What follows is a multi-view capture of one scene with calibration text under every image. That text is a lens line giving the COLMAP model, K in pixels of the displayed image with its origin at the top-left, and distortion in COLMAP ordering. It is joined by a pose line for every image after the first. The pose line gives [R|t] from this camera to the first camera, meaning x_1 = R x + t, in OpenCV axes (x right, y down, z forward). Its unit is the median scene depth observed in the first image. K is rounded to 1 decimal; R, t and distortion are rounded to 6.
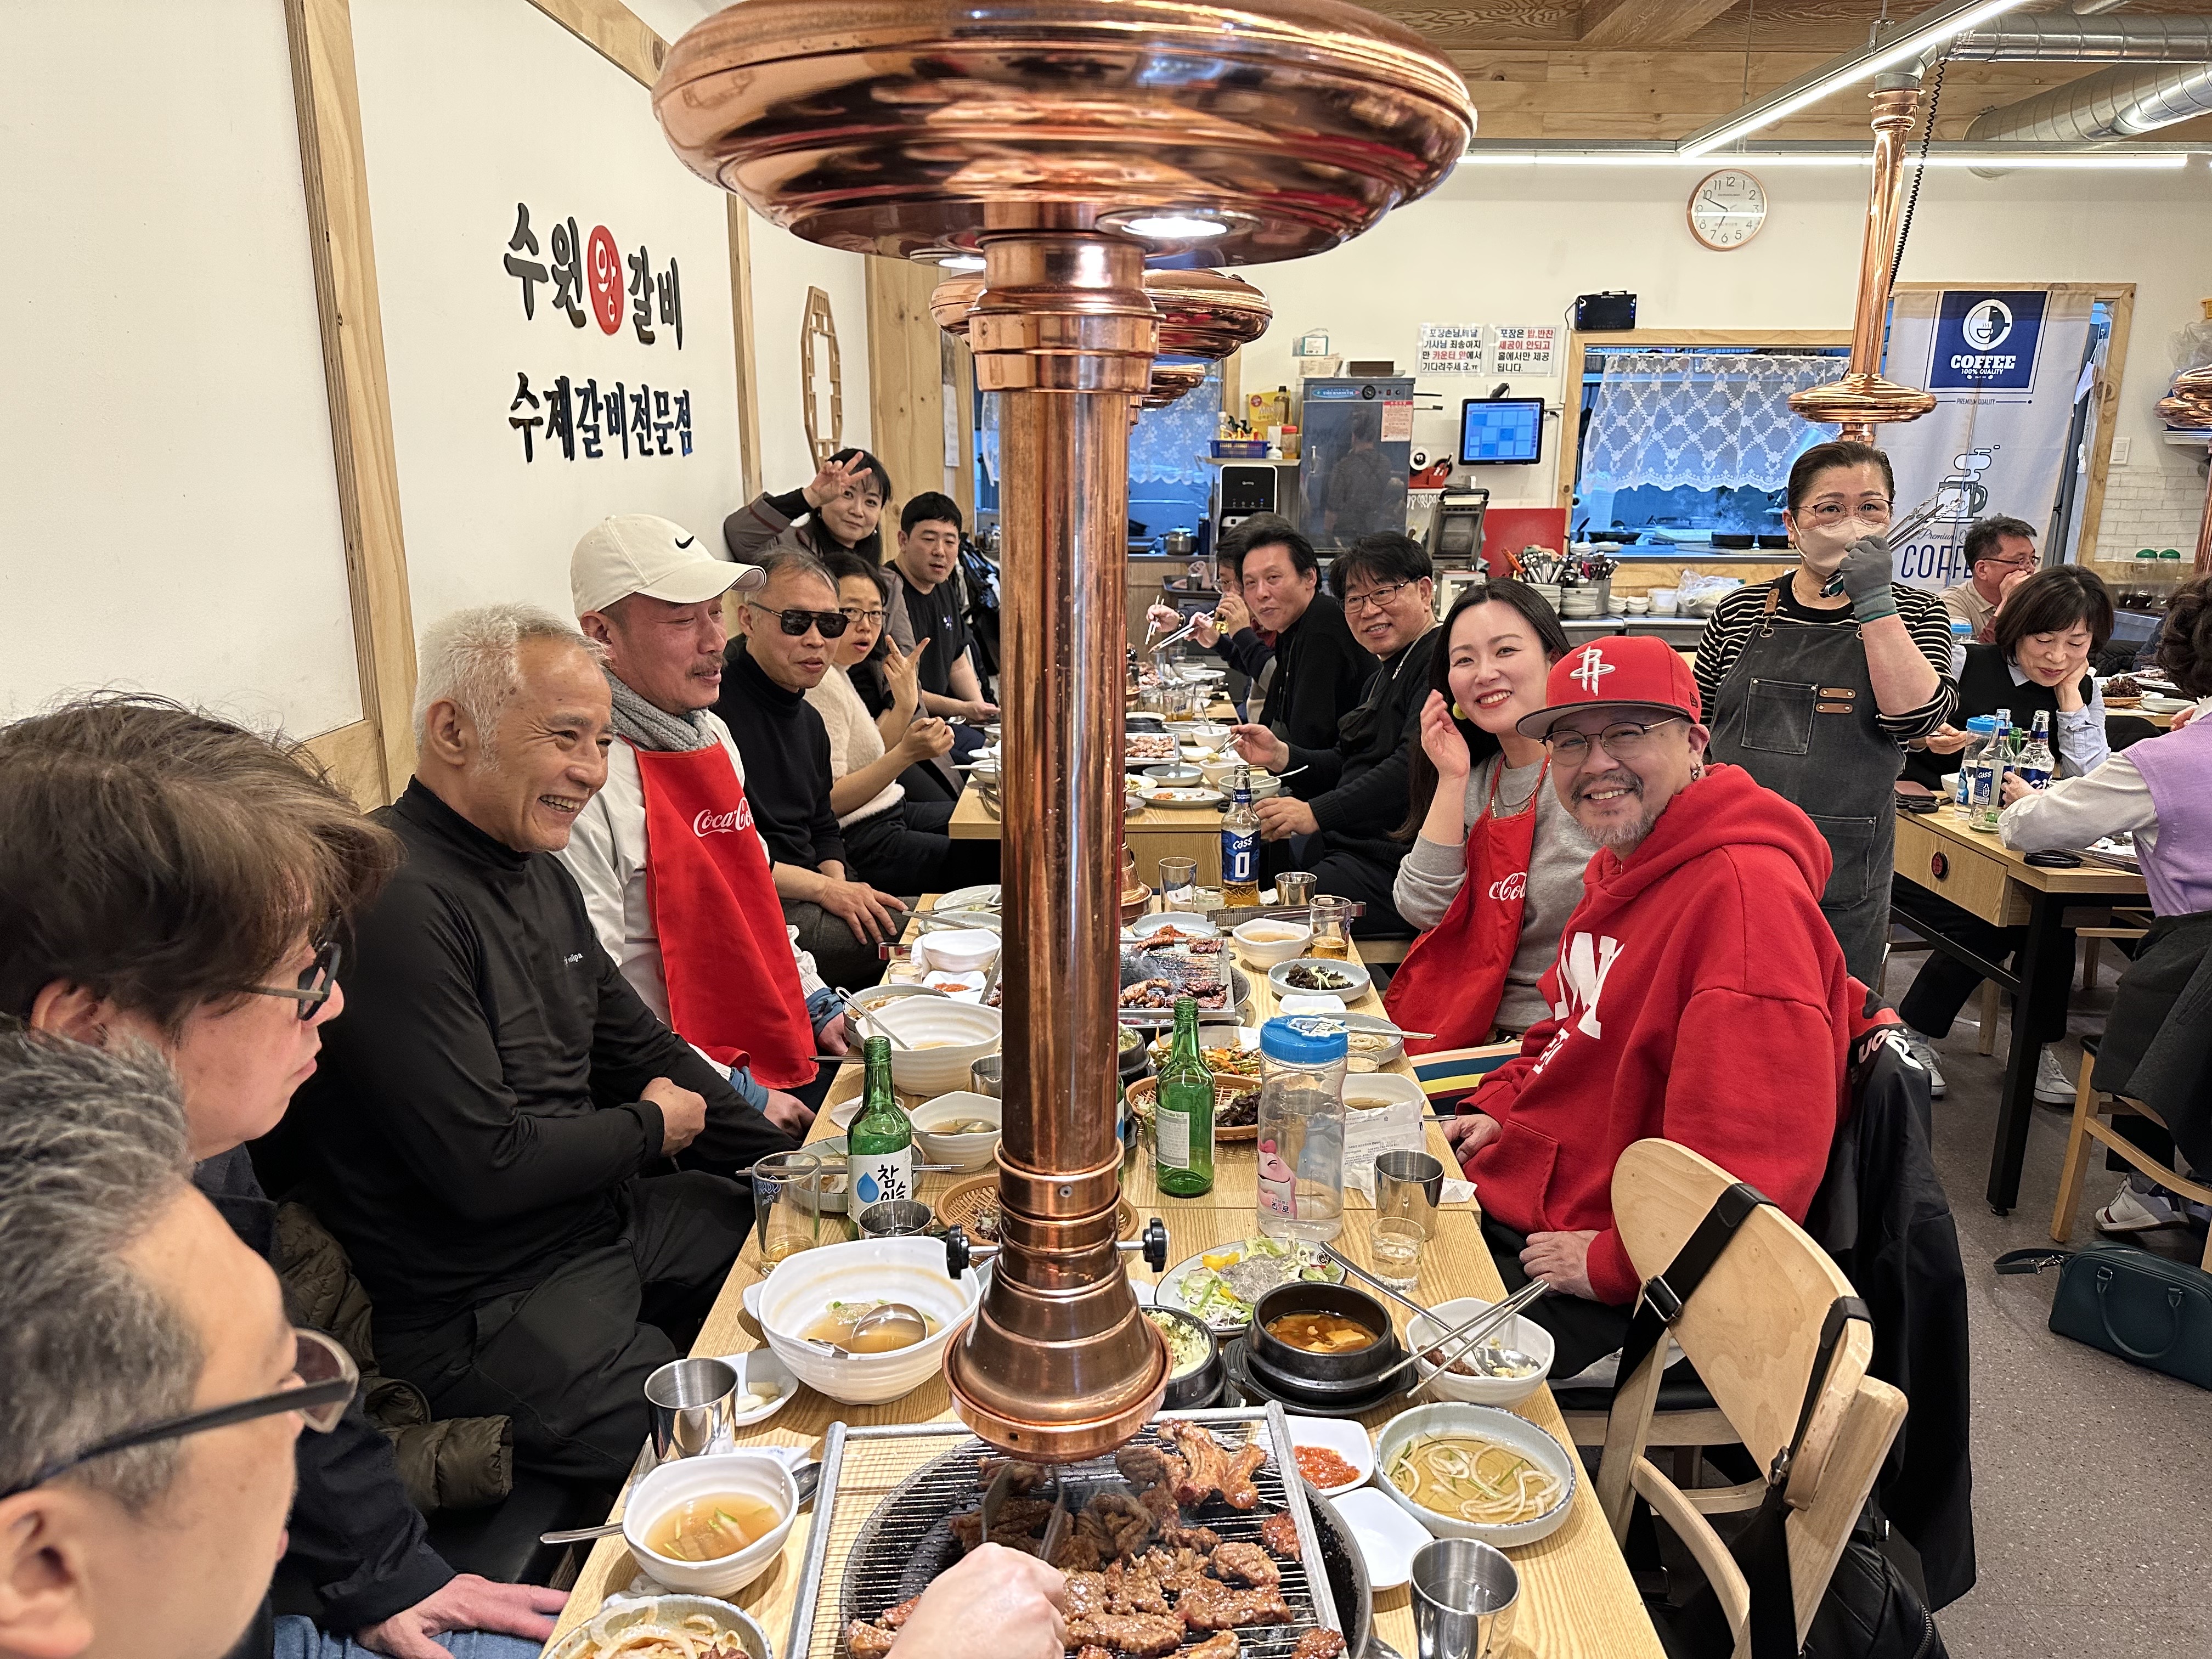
lens RADIAL K [[1566.2, 0, 1108.1], [0, 1566.2, 838.8], [0, 0, 1]] dist [0.049398, -0.071943]
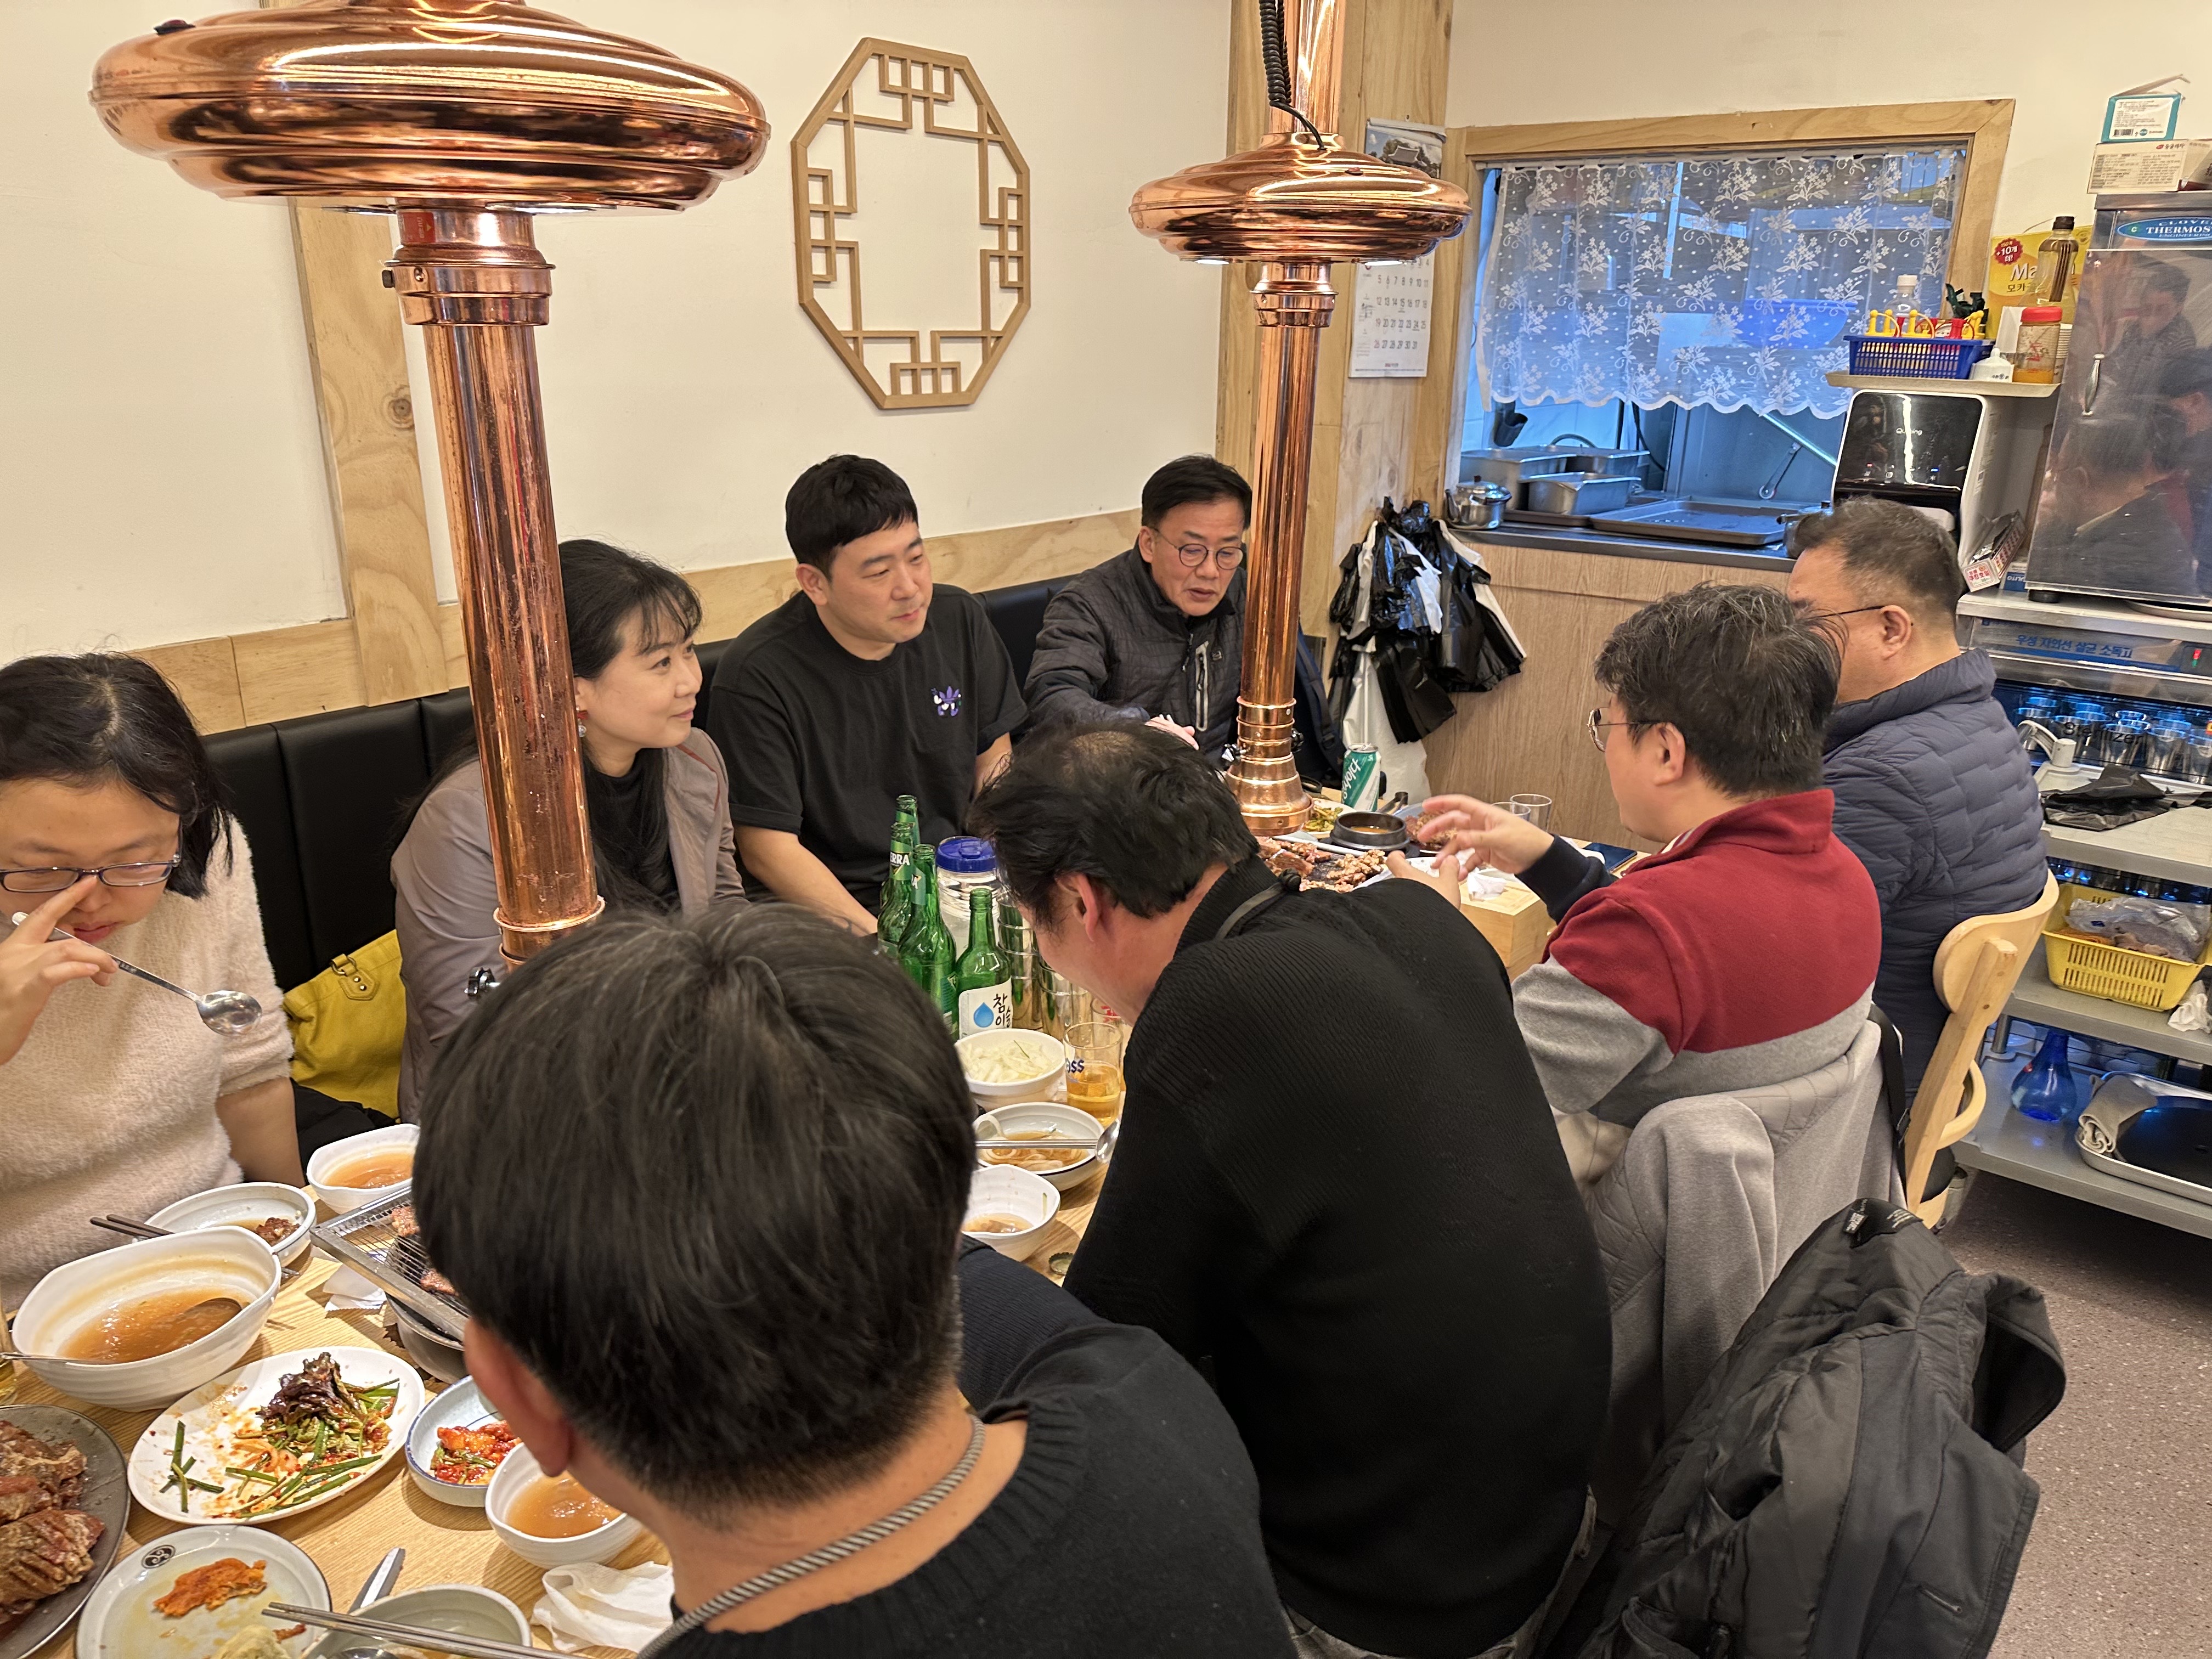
lens RADIAL K [[1548.6, 0, 1106.0], [0, 1548.6, 829.5], [0, 0, 1]] dist [0.050580, -0.062240]
pose [[0.808000, 0.189355, -0.557925, 0.440422], [-0.151344, 0.981878, 0.114061, -0.322962], [0.569412, -0.007722, 0.822016, 1.225472]]
